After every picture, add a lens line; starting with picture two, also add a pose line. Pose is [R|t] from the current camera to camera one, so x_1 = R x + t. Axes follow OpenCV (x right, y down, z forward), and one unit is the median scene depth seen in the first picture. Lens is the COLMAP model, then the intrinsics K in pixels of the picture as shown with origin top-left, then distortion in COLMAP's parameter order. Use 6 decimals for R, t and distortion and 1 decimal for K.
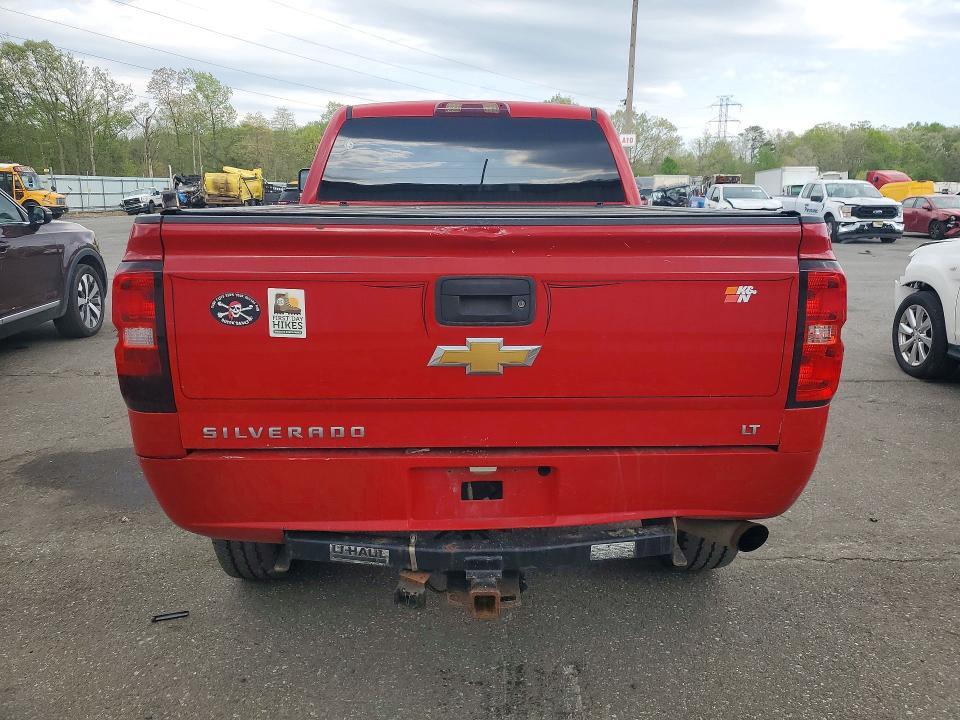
lens RADIAL K [[752.1, 0, 480.0], [0, 752.1, 360.0], [0, 0, 1]] dist [0.000658, -0.000820]
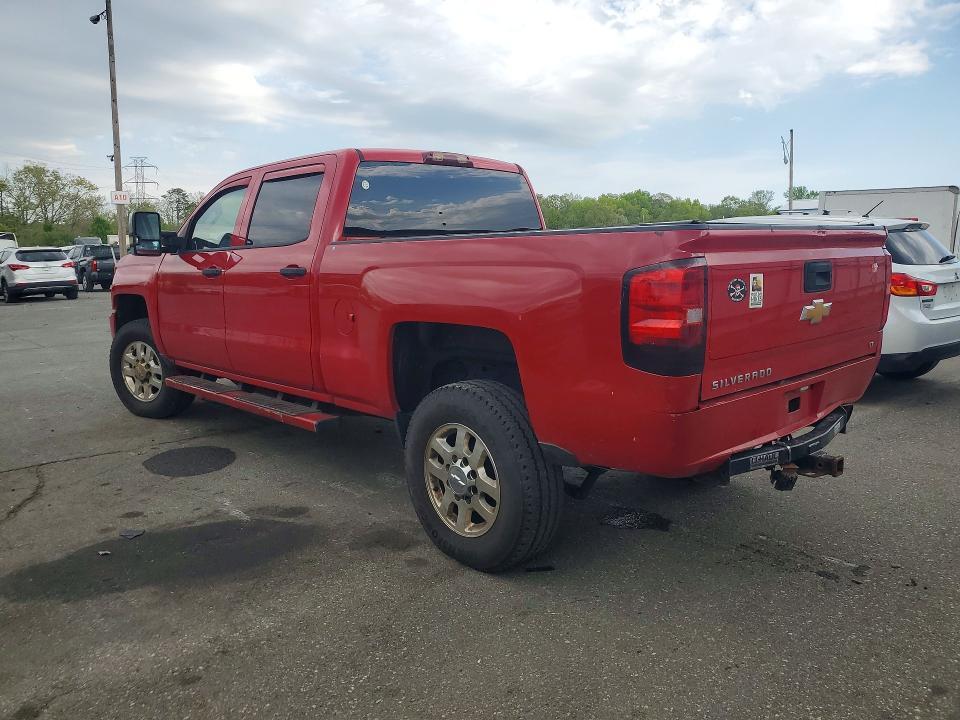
lens RADIAL K [[743.5, 0, 474.5], [0, 743.5, 356.9], [0, 0, 1]] dist [0.024494, -0.004102]
pose [[0.760493, -0.111777, 0.639653, -1.589378], [0.162896, 0.986413, -0.021297, 0.005431], [-0.628582, 0.120393, 0.768369, 0.252802]]
